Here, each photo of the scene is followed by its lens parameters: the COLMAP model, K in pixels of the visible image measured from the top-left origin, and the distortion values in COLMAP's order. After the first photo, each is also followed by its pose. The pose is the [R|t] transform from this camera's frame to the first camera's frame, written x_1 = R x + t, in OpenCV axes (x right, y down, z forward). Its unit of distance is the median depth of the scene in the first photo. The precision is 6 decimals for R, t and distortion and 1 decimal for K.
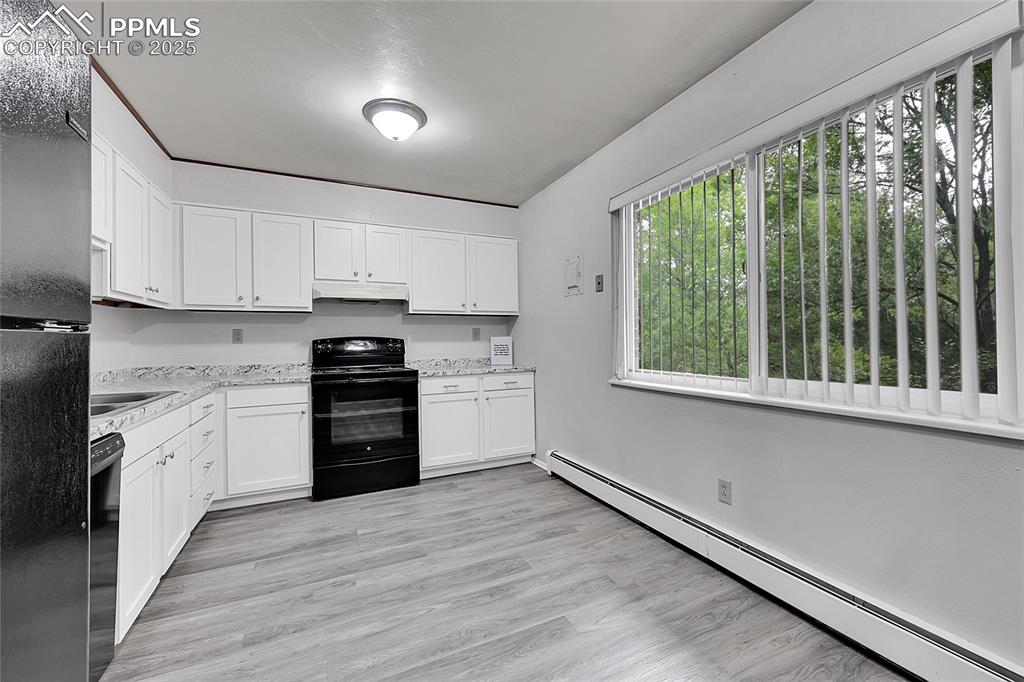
lens RADIAL K [[412.1, 0, 512.0], [0, 412.1, 341.0], [0, 0, 1]] dist [-0.000371, 0.000143]
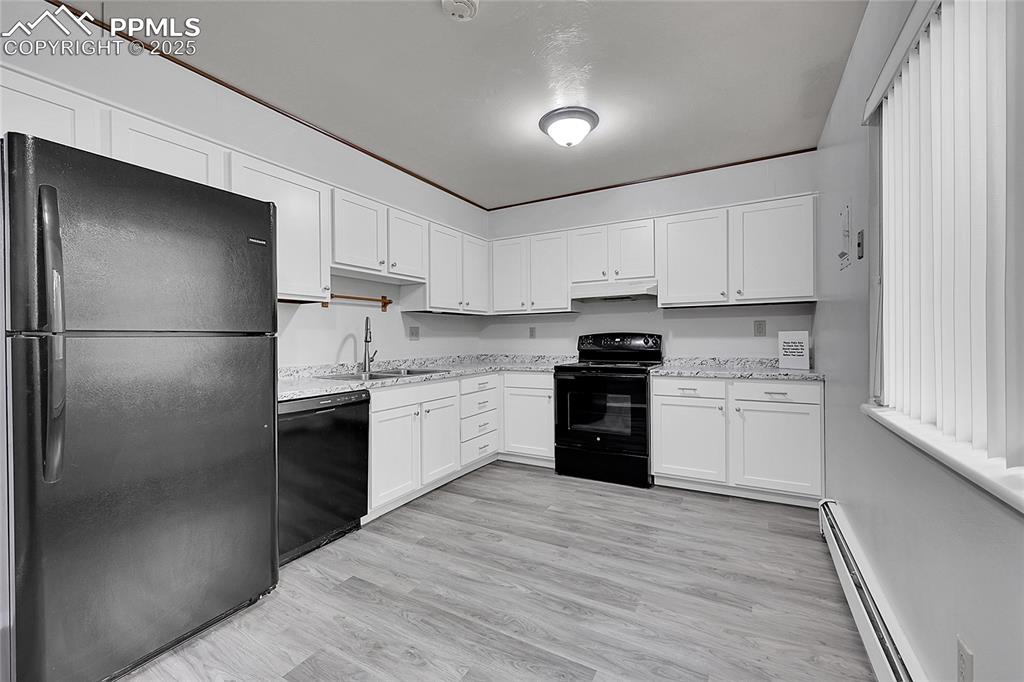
lens RADIAL K [[412.1, 0, 512.0], [0, 412.1, 341.0], [0, 0, 1]] dist [-0.000371, 0.000143]
pose [[0.583457, 0.011408, -0.812064, 0.425782], [0.002731, 0.999868, 0.016008, -0.008904], [0.812140, -0.011558, 0.583349, 0.233004]]
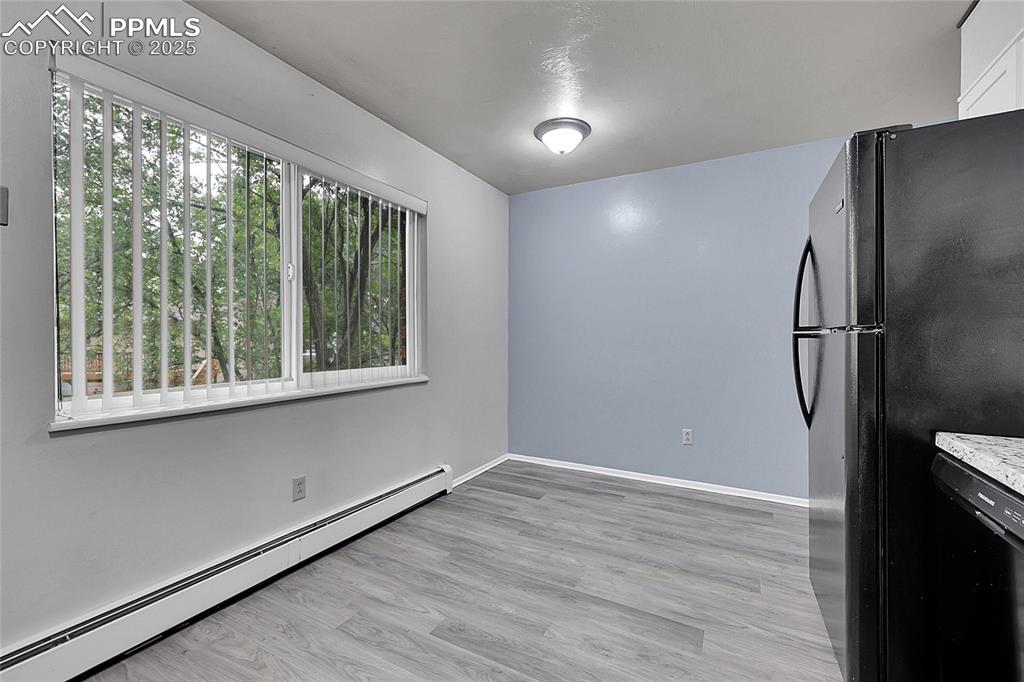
lens RADIAL K [[412.1, 0, 512.0], [0, 412.1, 341.0], [0, 0, 1]] dist [-0.000371, 0.000143]
pose [[-0.594724, 0.013075, 0.803824, -0.456722], [0.007525, 0.999914, -0.010698, 0.008795], [-0.803895, -0.000314, -0.594771, 0.859096]]
